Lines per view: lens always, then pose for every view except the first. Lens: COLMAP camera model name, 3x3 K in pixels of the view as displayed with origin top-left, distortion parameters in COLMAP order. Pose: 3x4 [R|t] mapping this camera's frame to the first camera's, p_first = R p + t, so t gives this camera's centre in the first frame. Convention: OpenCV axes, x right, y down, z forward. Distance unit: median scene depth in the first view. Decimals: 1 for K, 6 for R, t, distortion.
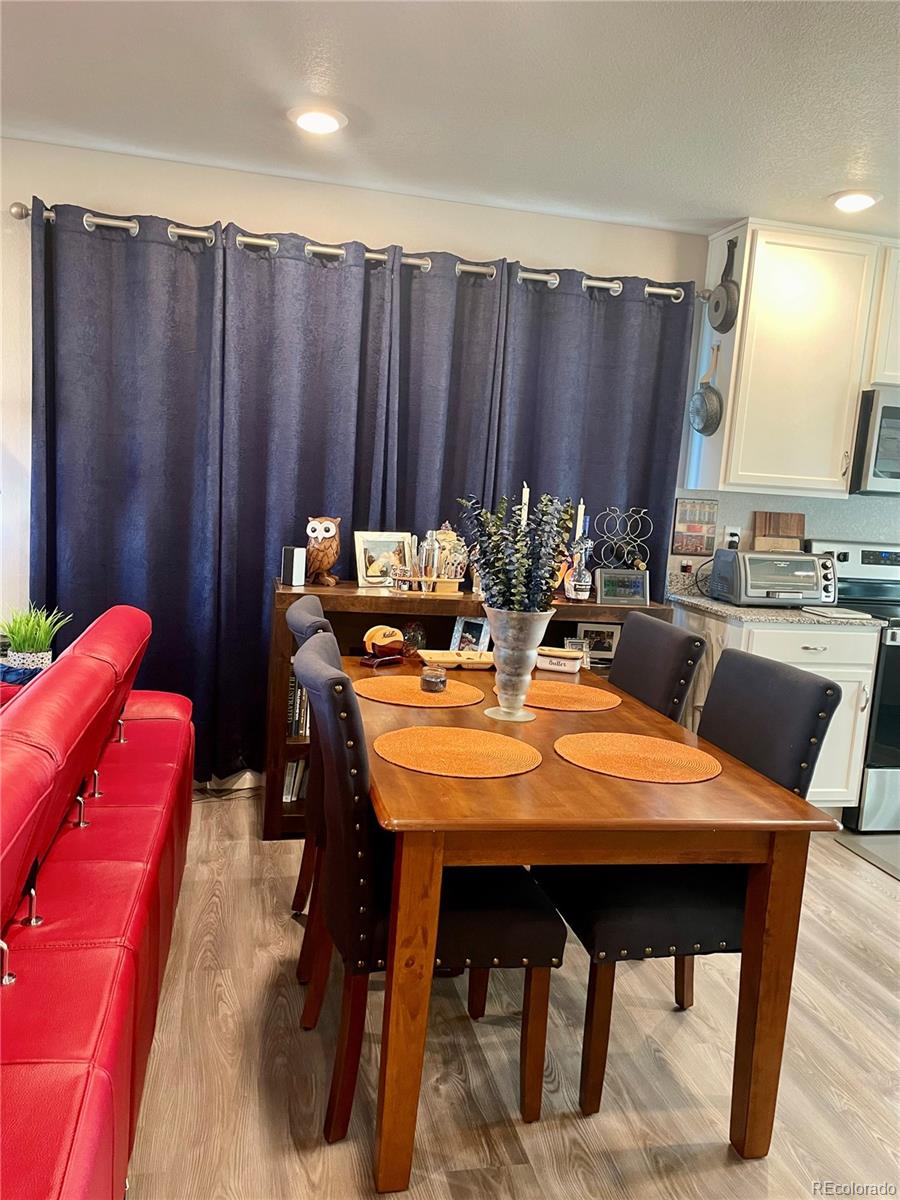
lens RADIAL K [[919.5, 0, 450.3], [0, 919.5, 603.5], [0, 0, 1]] dist [0.090531, -0.118520]
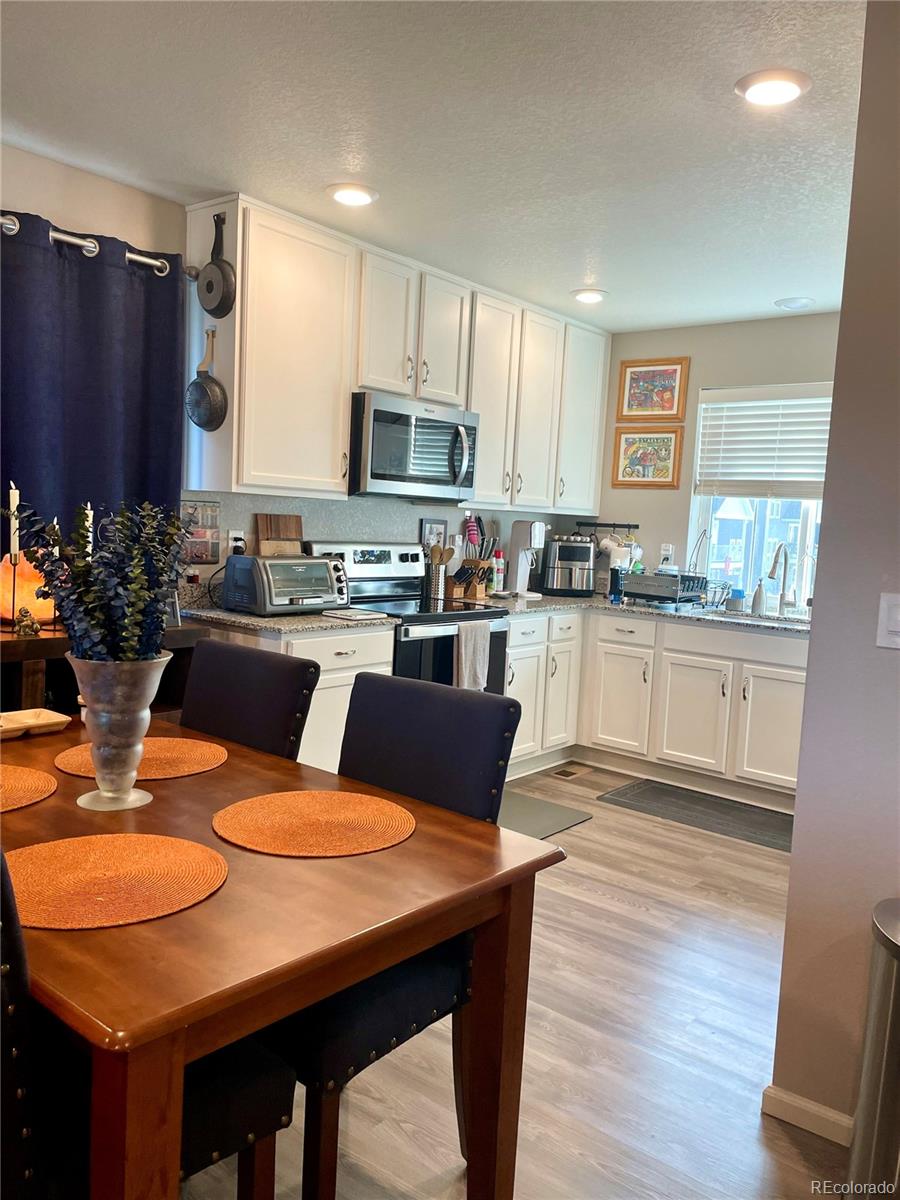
lens RADIAL K [[919.5, 0, 450.8], [0, 919.5, 608.3], [0, 0, 1]] dist [0.090531, -0.118520]
pose [[0.786352, -0.085425, 0.611844, -0.106023], [0.079319, 0.996157, 0.037140, -0.024647], [-0.612665, 0.019325, 0.790106, 0.151644]]
